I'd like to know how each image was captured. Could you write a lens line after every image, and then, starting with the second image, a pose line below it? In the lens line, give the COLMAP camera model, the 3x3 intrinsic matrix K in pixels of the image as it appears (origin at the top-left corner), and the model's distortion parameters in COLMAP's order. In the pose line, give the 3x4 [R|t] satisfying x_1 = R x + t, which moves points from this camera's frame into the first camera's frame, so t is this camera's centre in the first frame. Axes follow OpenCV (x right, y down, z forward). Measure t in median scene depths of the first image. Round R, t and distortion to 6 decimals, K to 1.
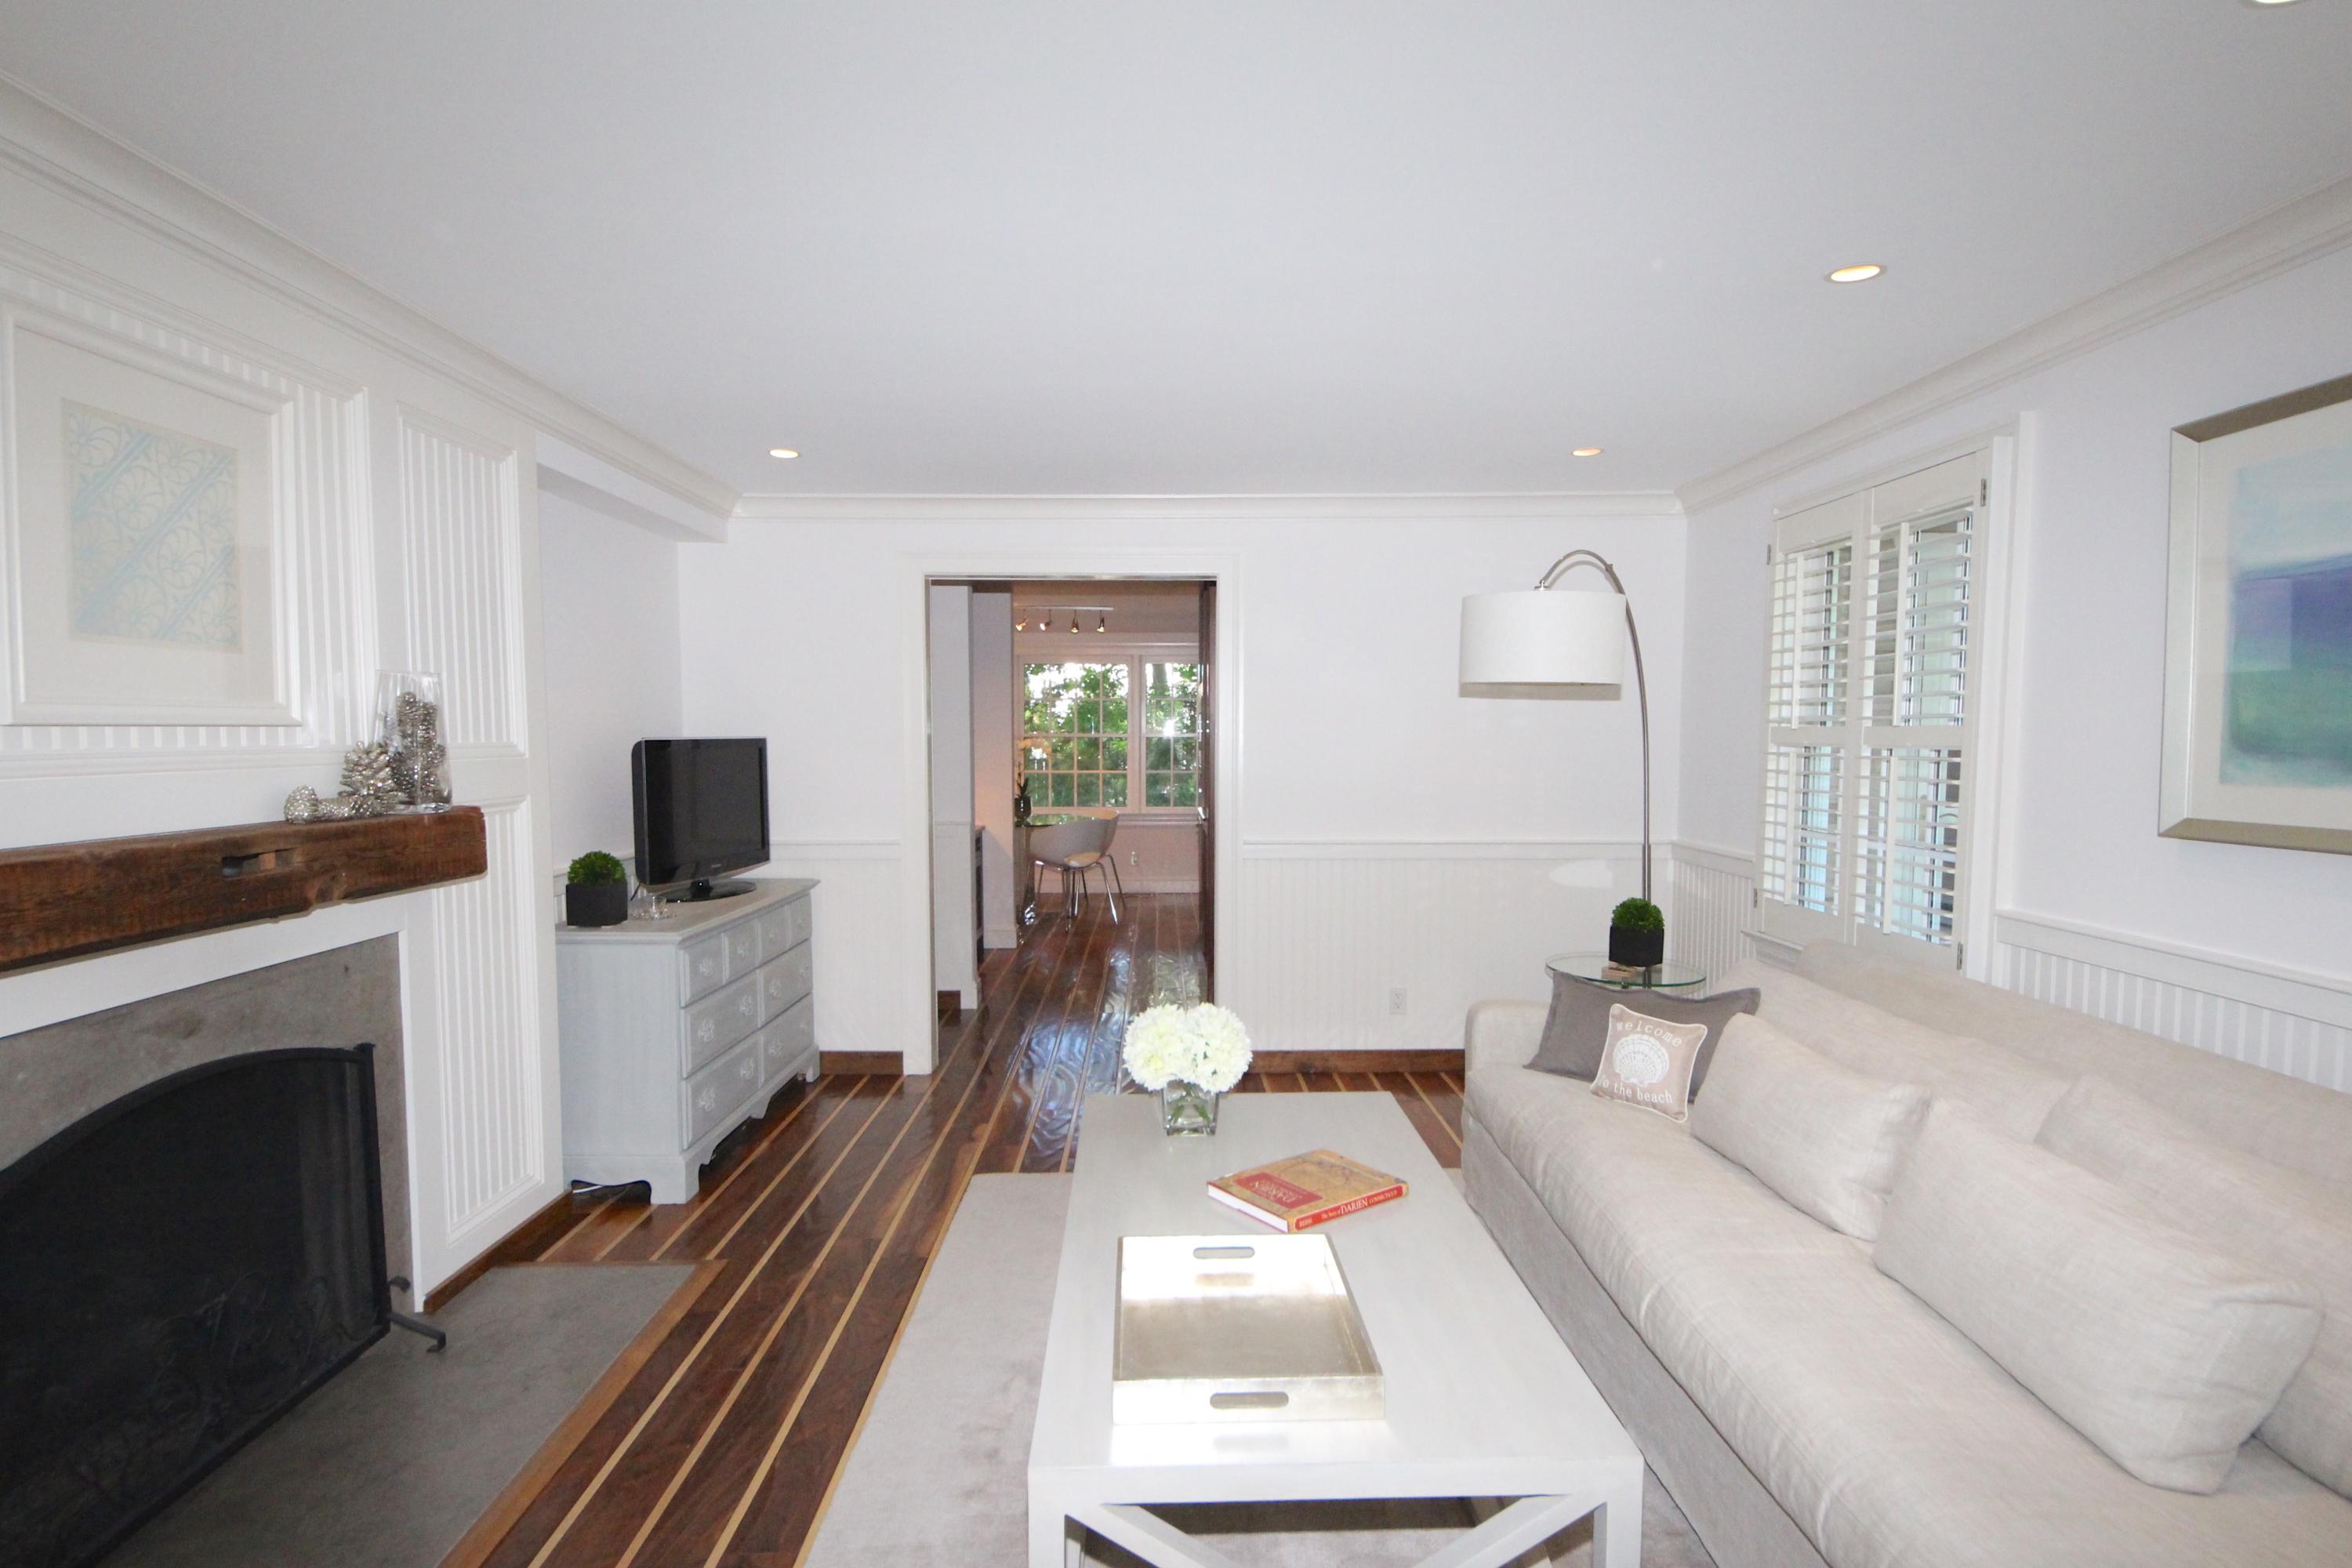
lens RADIAL K [[1173.7, 0, 1173.3], [0, 1173.7, 797.3], [0, 0, 1]] dist [-0.010723, -0.014327]
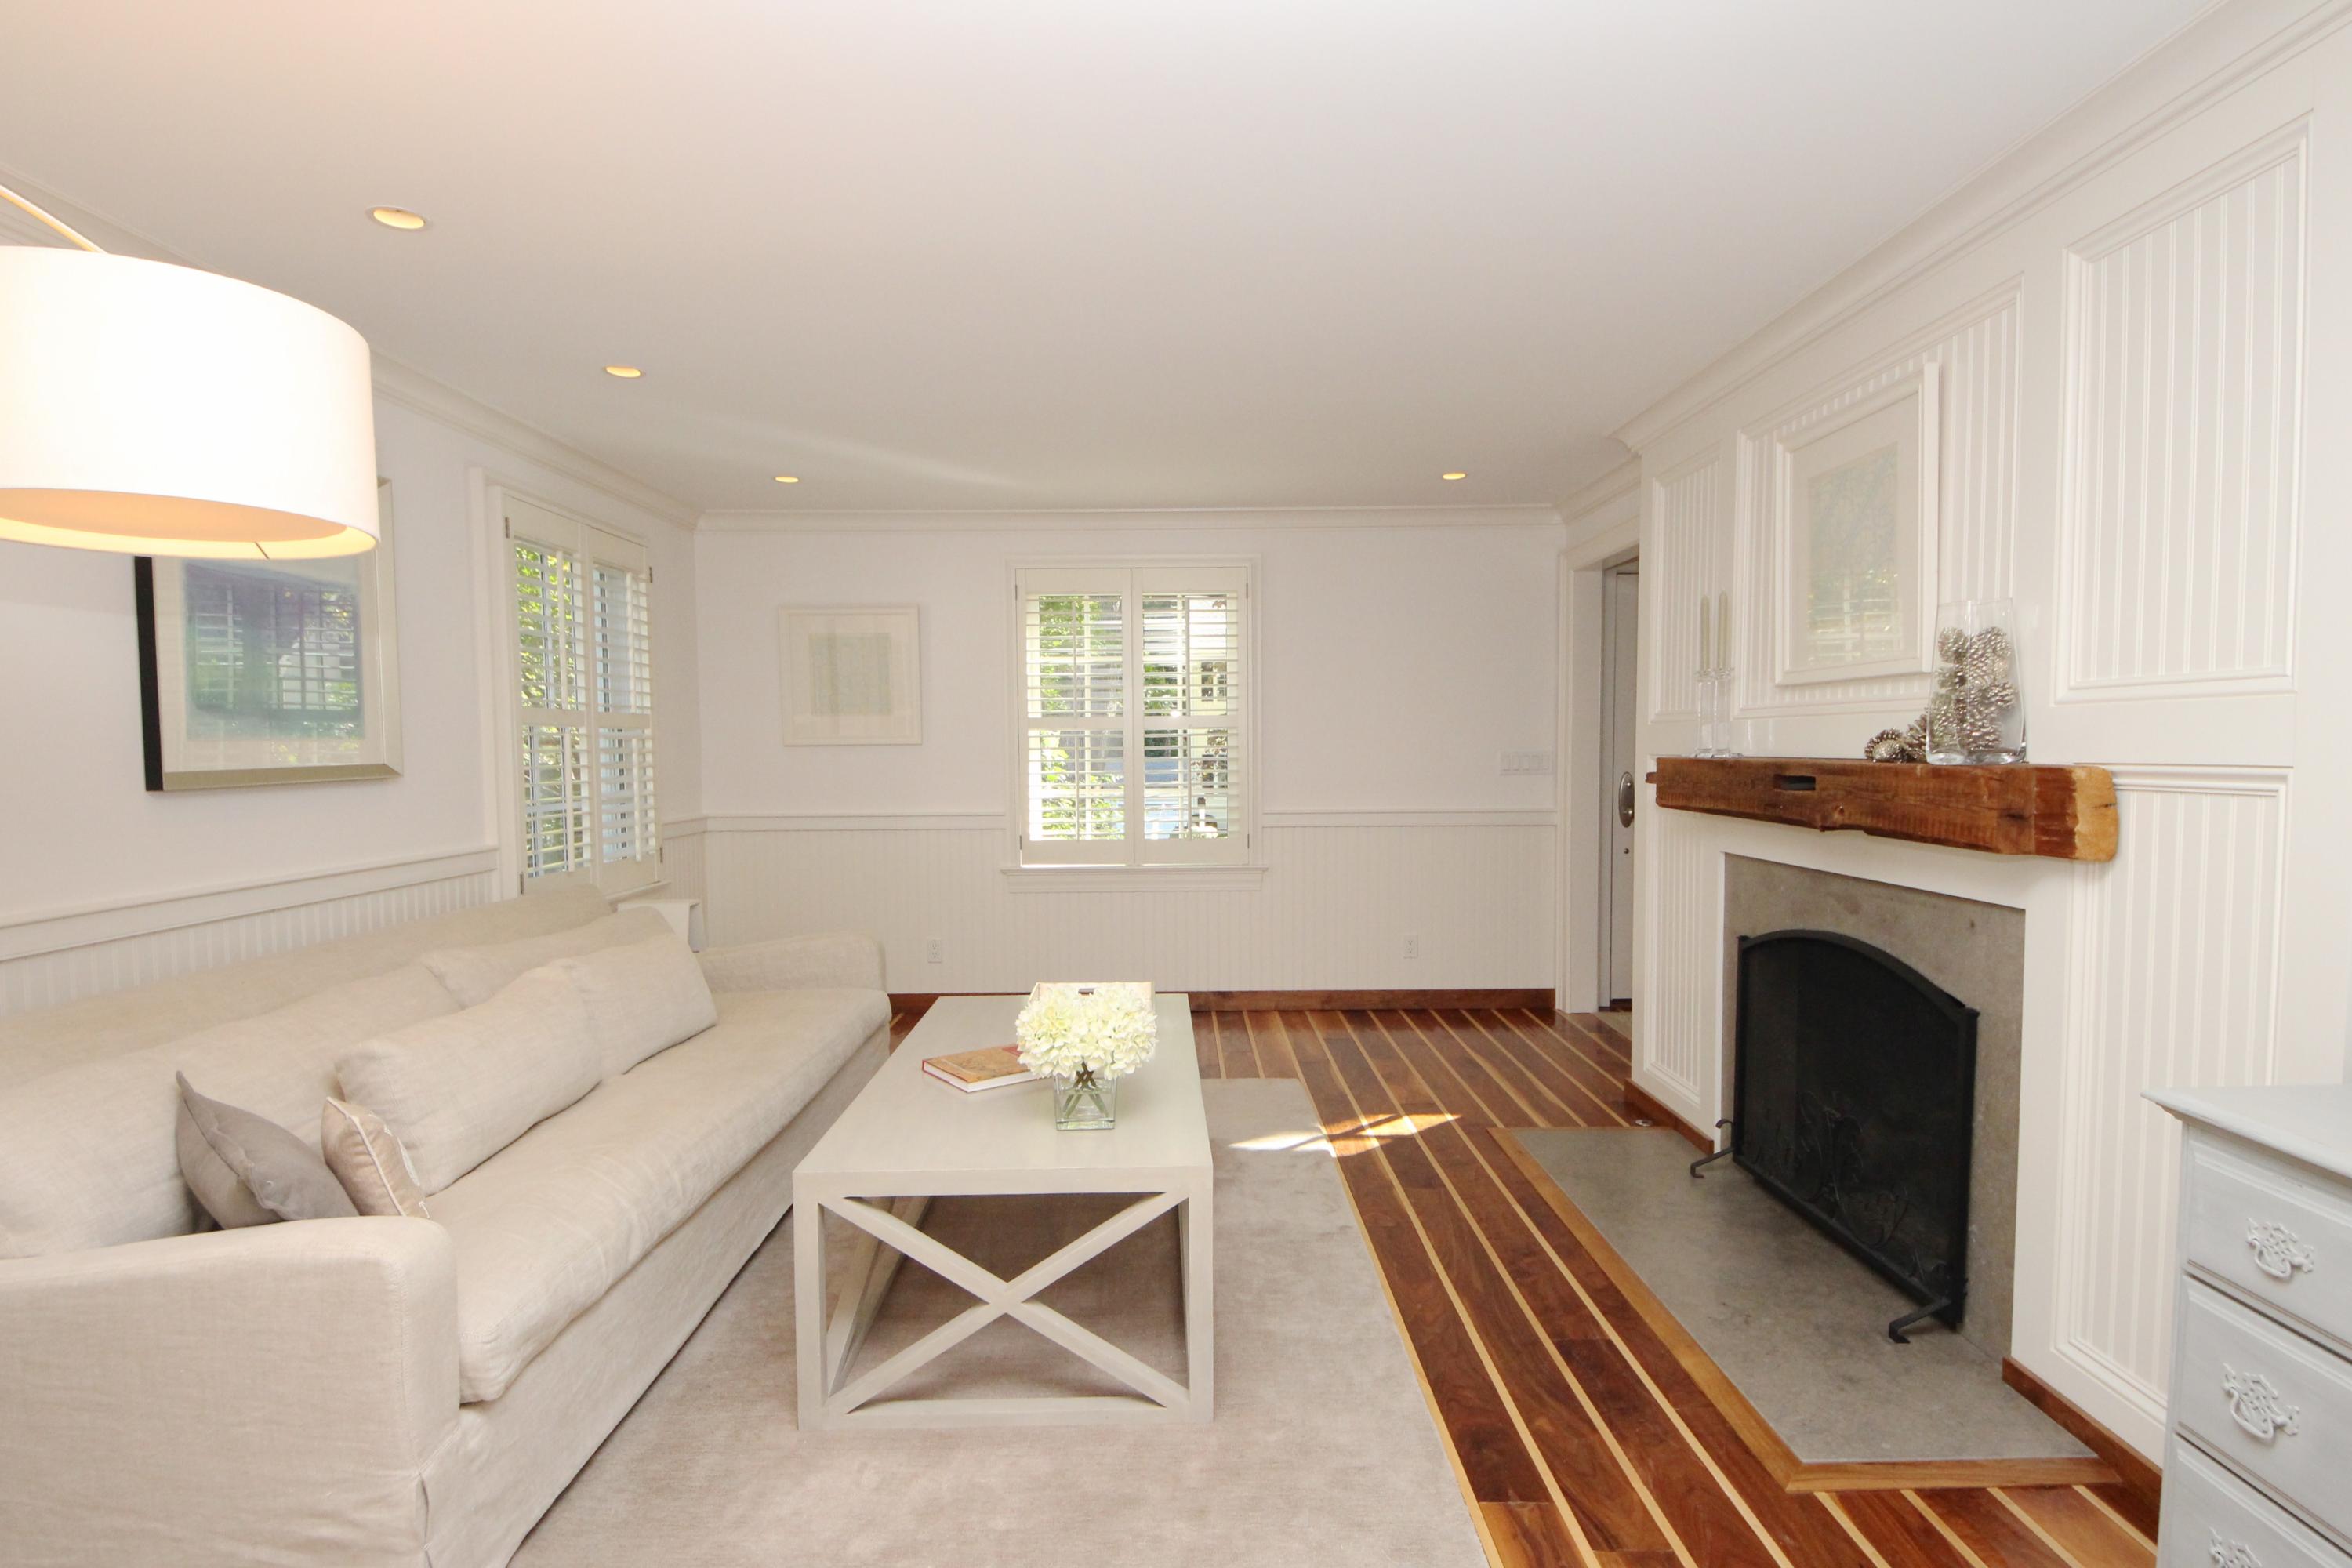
lens RADIAL K [[1173.7, 0, 1183.3], [0, 1173.7, 782.1], [0, 0, 1]] dist [-0.010723, -0.014327]
pose [[-0.999950, 0.007619, -0.006439, -0.061296], [0.007001, 0.995828, 0.090986, -0.059875], [0.007105, 0.090937, -0.995831, 1.939387]]
